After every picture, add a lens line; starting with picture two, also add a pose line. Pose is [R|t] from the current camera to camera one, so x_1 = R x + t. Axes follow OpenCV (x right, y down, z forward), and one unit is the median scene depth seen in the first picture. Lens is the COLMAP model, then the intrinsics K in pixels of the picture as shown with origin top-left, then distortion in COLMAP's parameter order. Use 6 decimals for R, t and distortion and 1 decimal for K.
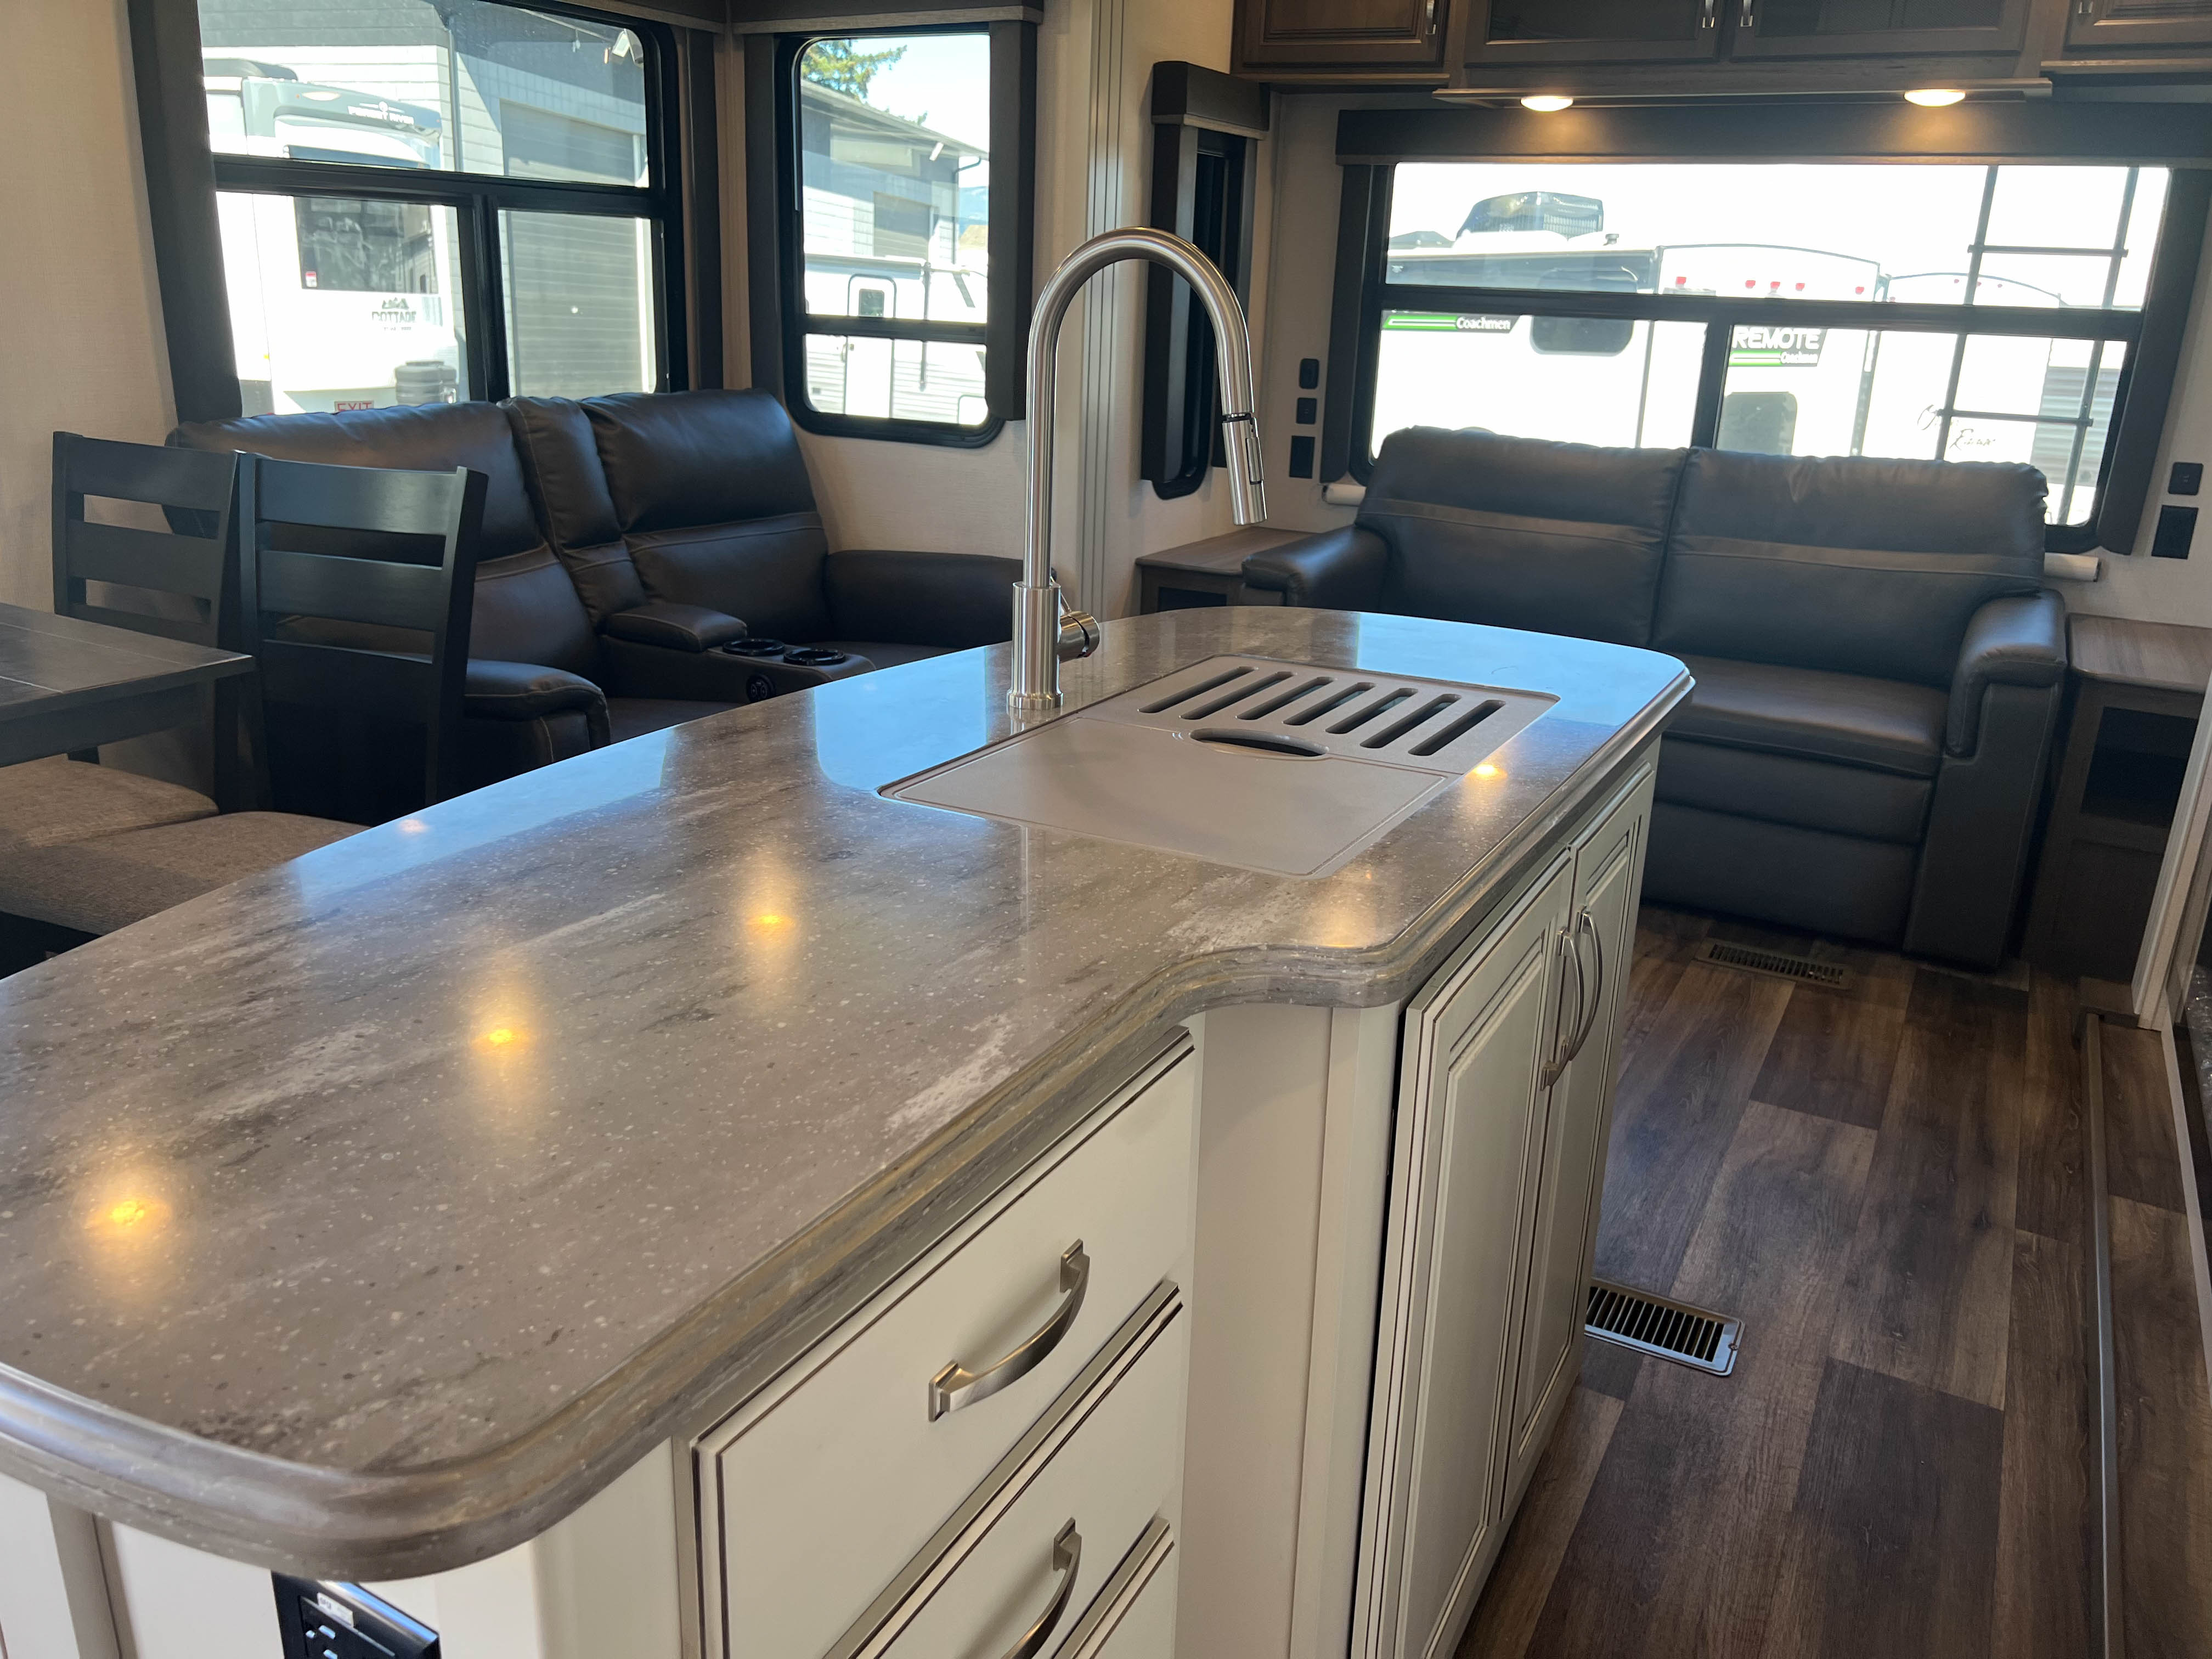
lens RADIAL K [[1652.1, 0, 1124.1], [0, 1652.1, 815.5], [0, 0, 1]] dist [0.046776, -0.056234]
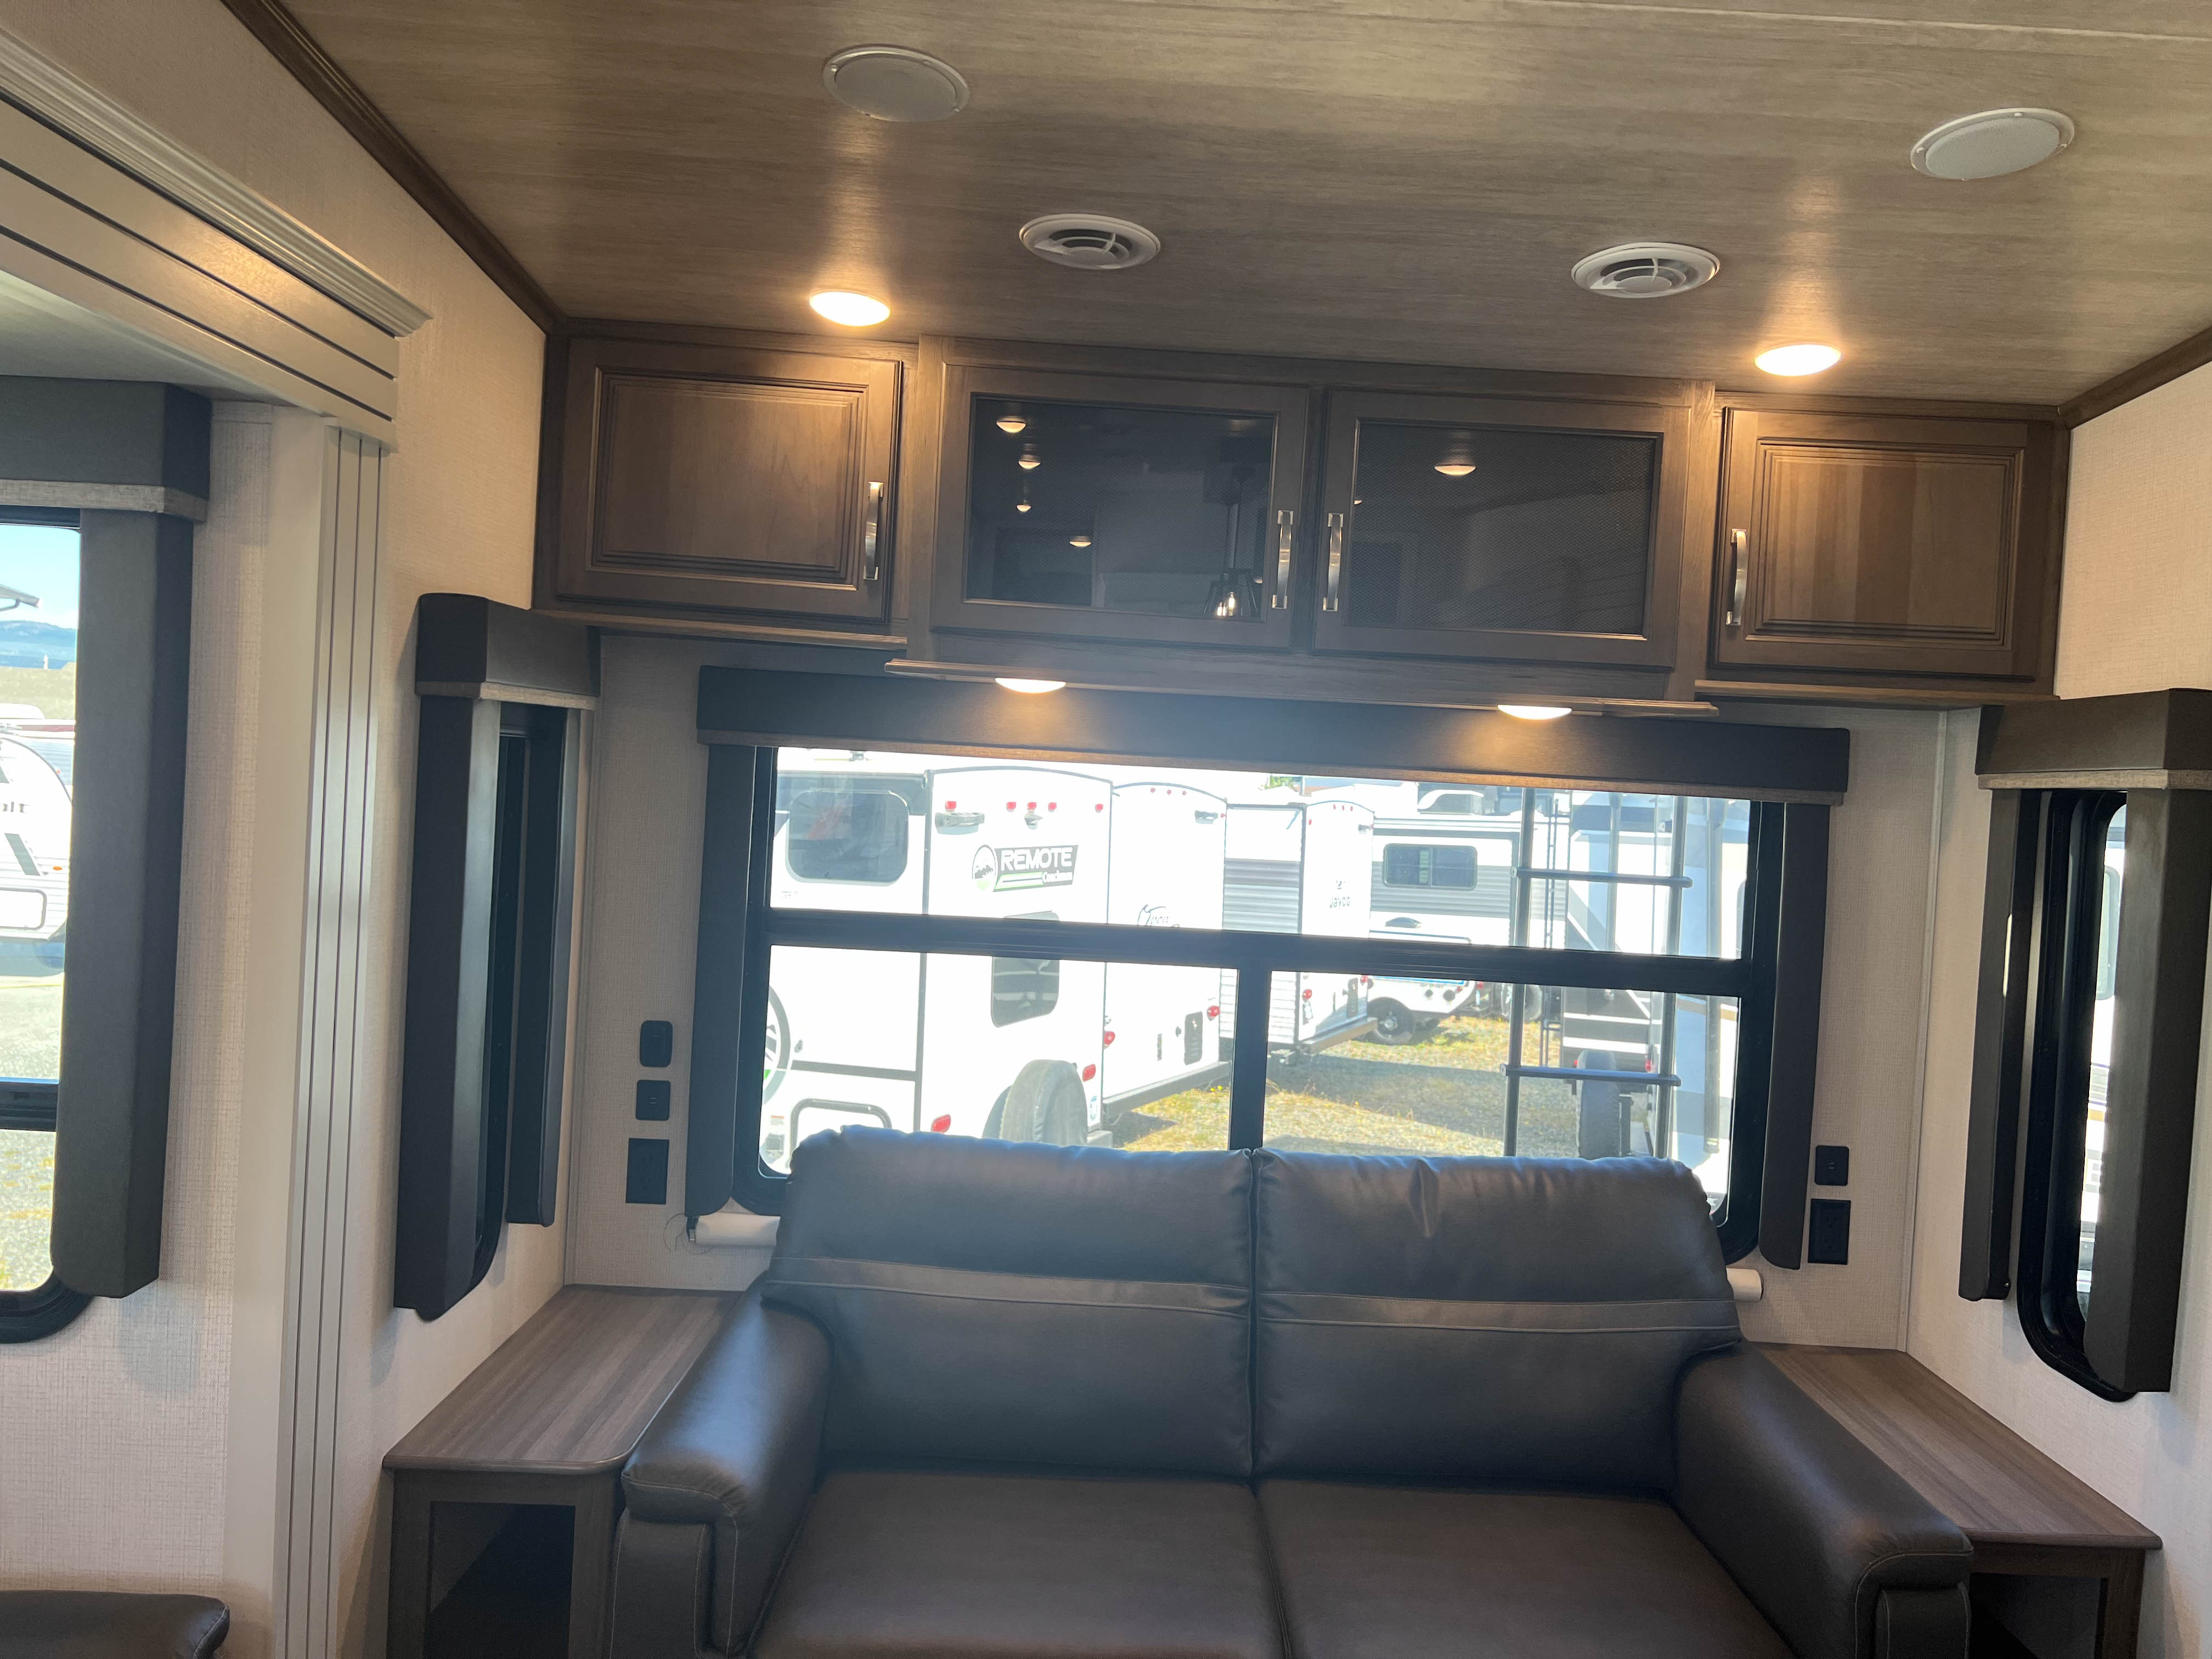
lens RADIAL K [[1652.1, 0, 1119.9], [0, 1652.1, 826.7], [0, 0, 1]] dist [0.046776, -0.056234]
pose [[0.877222, -0.004000, 0.480068, -0.060445], [0.125600, 0.967050, -0.221449, -0.300640], [-0.463363, 0.254557, 0.848820, 0.586278]]
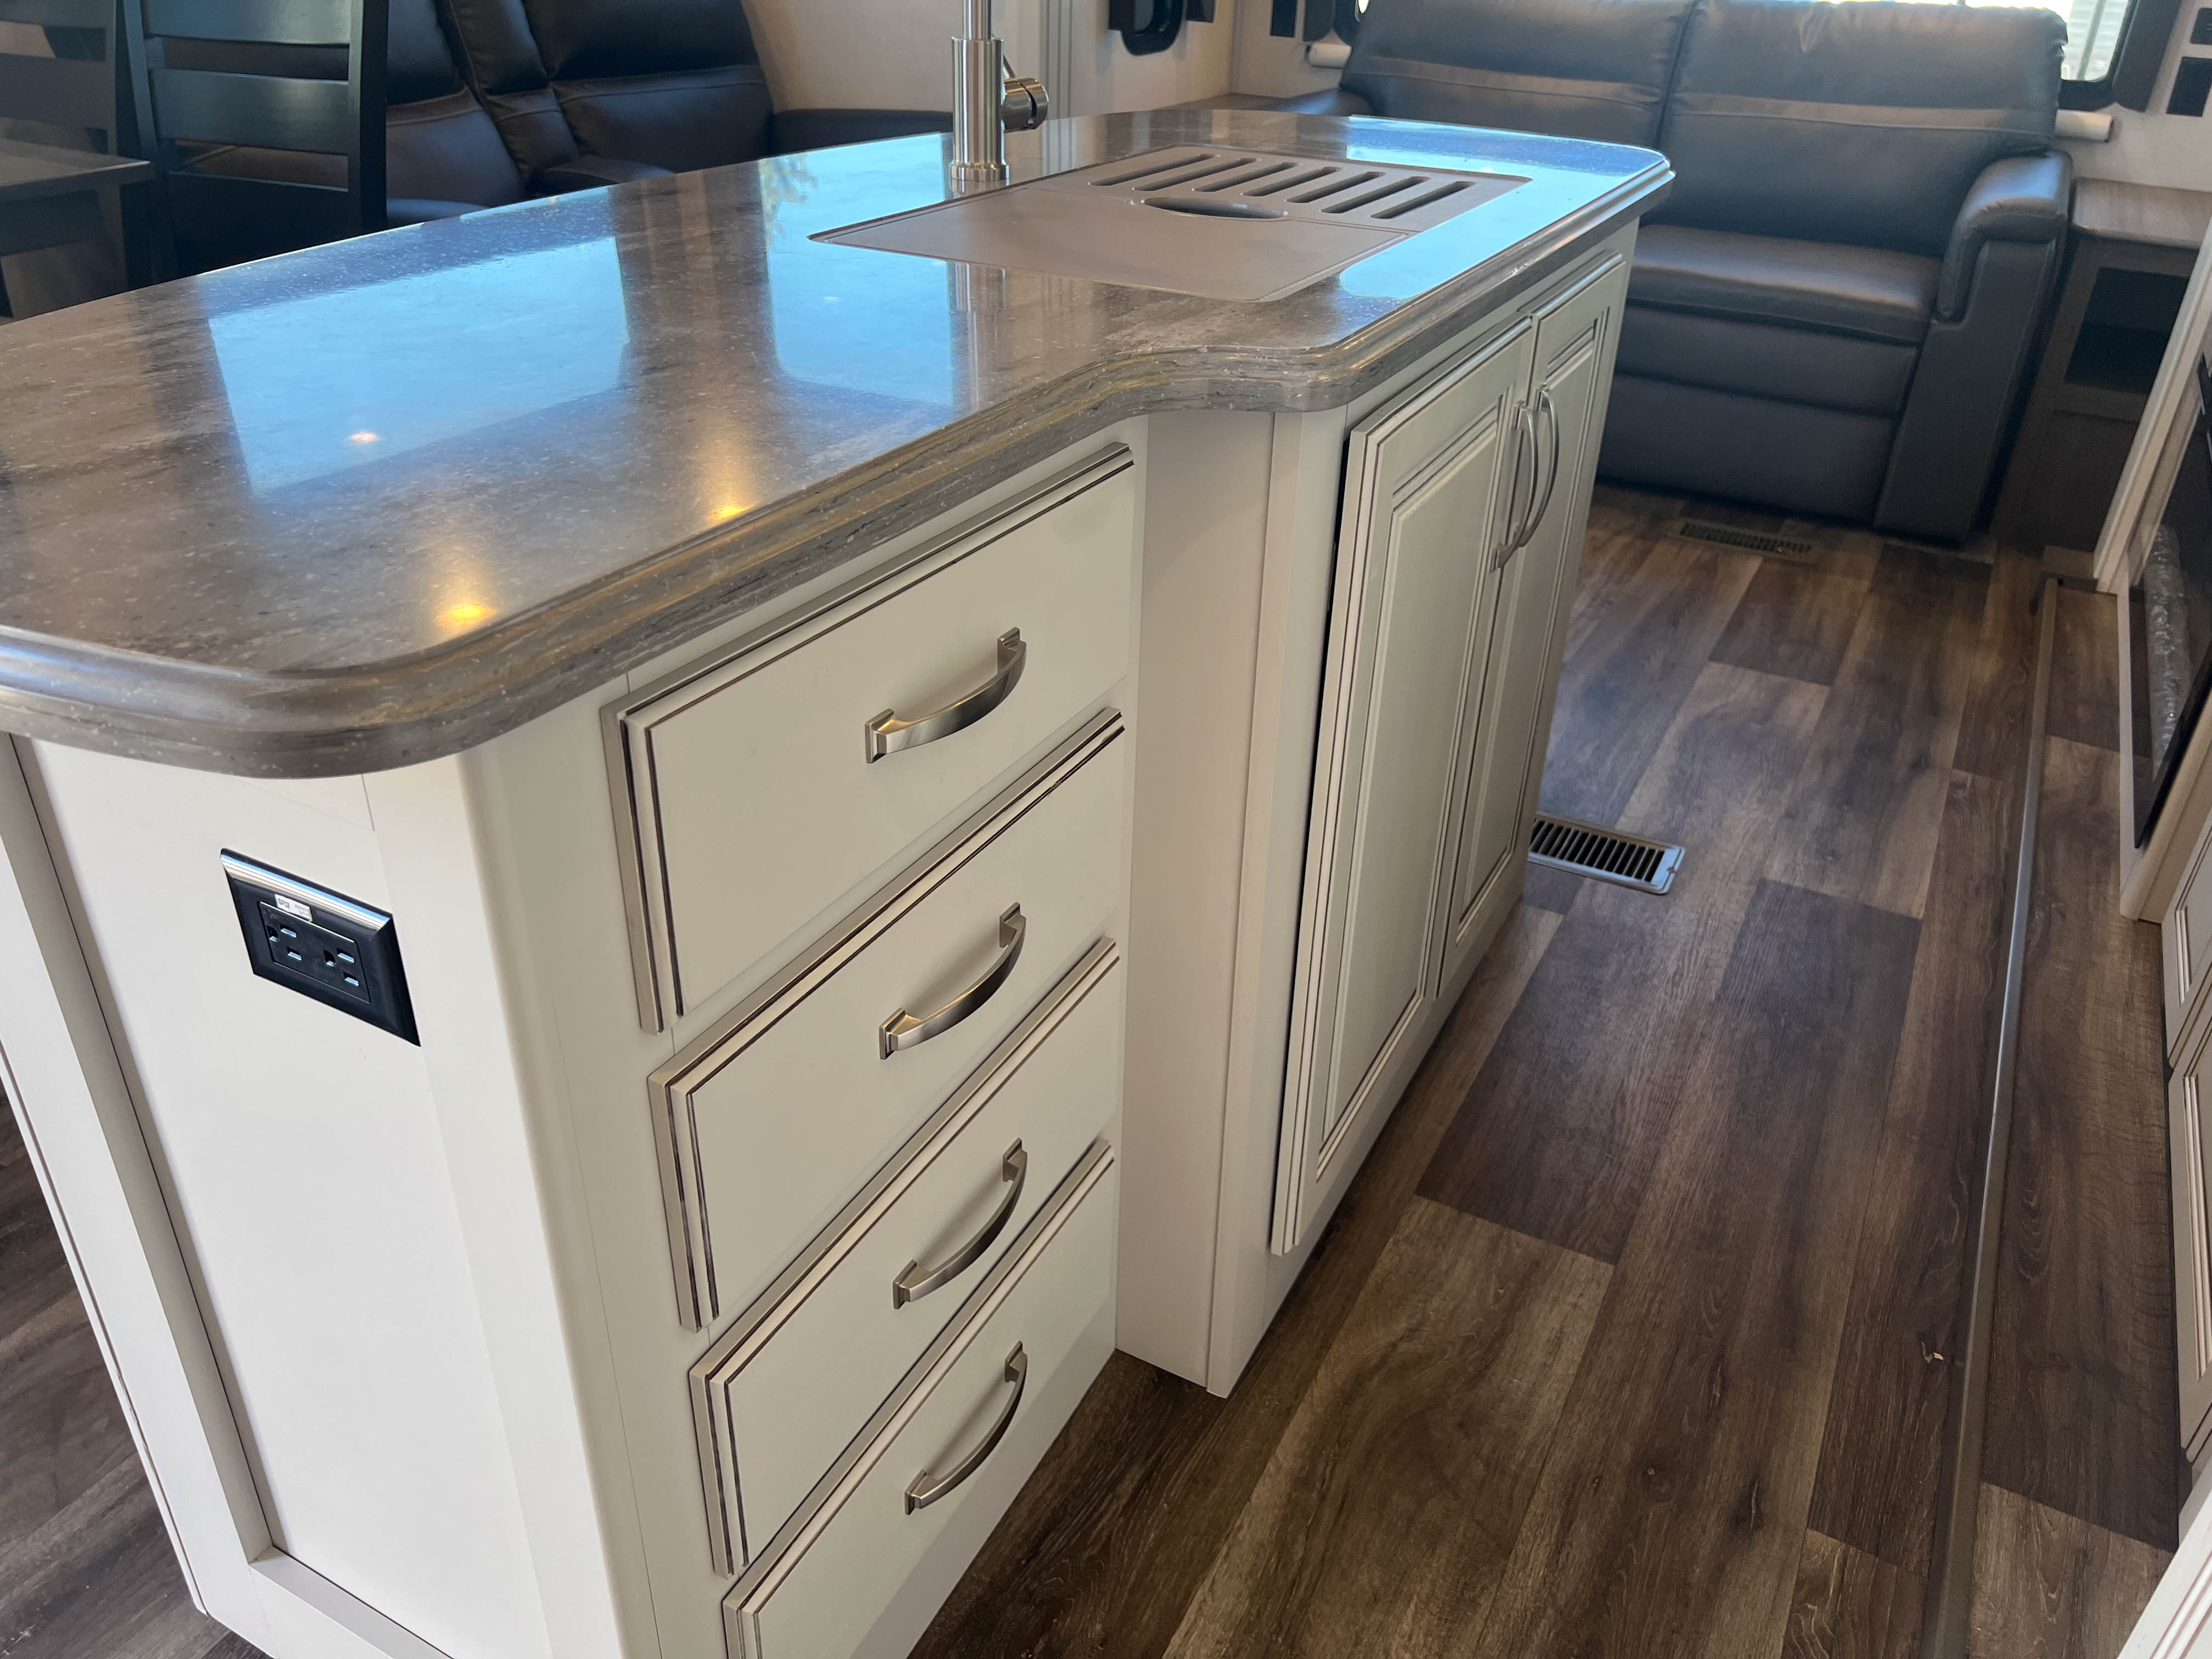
lens RADIAL K [[1652.1, 0, 1139.2], [0, 1652.1, 815.5], [0, 0, 1]] dist [0.046776, -0.056234]
pose [[0.999795, -0.007823, 0.018691, 0.009389], [0.003820, 0.978693, 0.205293, 0.053233], [-0.019899, -0.205179, 0.978522, -0.004528]]
